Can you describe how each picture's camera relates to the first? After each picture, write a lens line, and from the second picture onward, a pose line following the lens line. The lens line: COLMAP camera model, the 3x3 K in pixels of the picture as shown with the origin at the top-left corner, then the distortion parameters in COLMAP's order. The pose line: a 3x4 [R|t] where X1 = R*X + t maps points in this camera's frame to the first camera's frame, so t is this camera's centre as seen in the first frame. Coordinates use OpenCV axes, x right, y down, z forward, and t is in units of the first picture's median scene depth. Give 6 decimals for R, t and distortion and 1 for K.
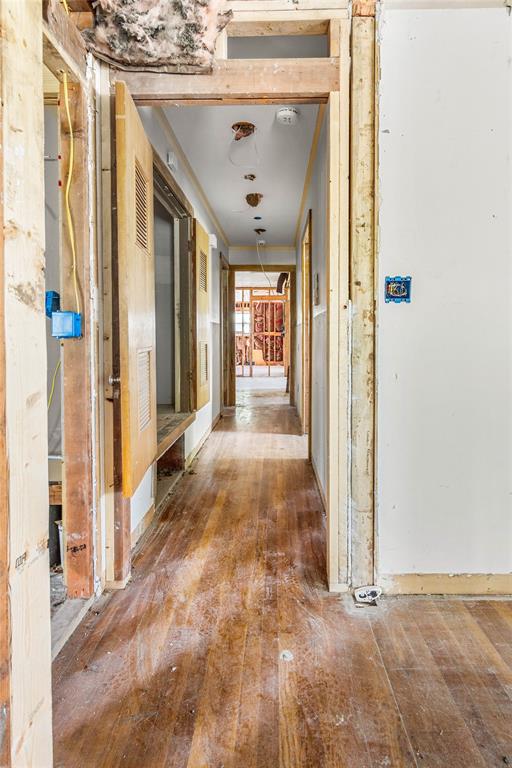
lens RADIAL K [[394.8, 0, 271.1], [0, 394.8, 349.7], [0, 0, 1]] dist [-0.005123, 0.004956]
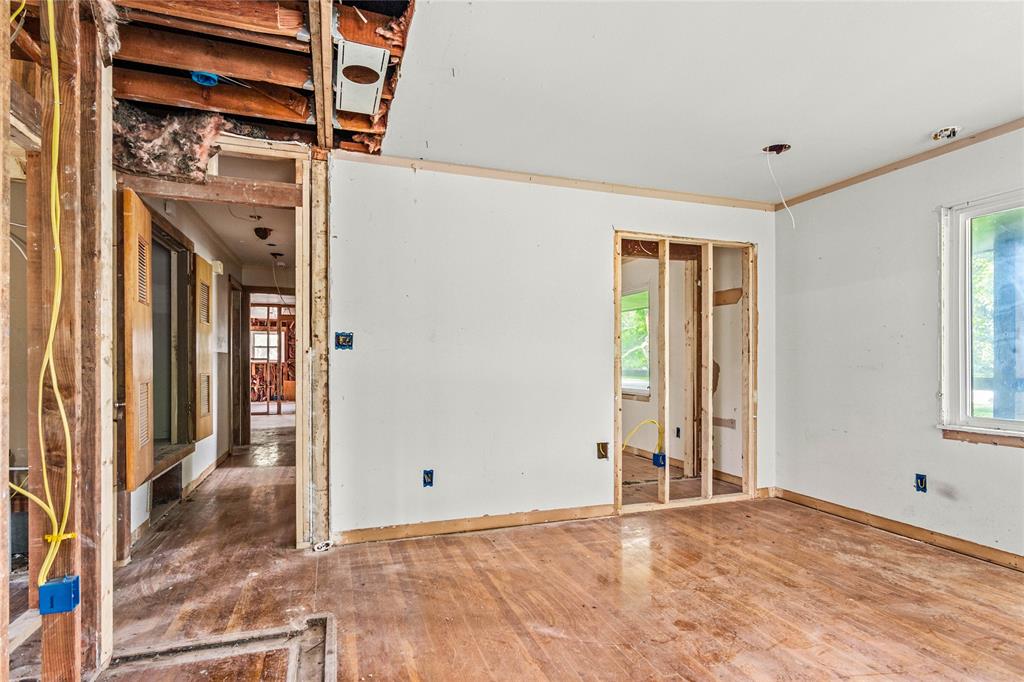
lens RADIAL K [[526.4, 0, 519.2], [0, 526.4, 368.3], [0, 0, 1]] dist [-0.005123, 0.004956]
pose [[0.939873, 0.000247, 0.341525, 0.260346], [0.007107, 0.999769, -0.020283, -0.000794], [-0.341451, 0.021491, 0.939654, -1.111520]]
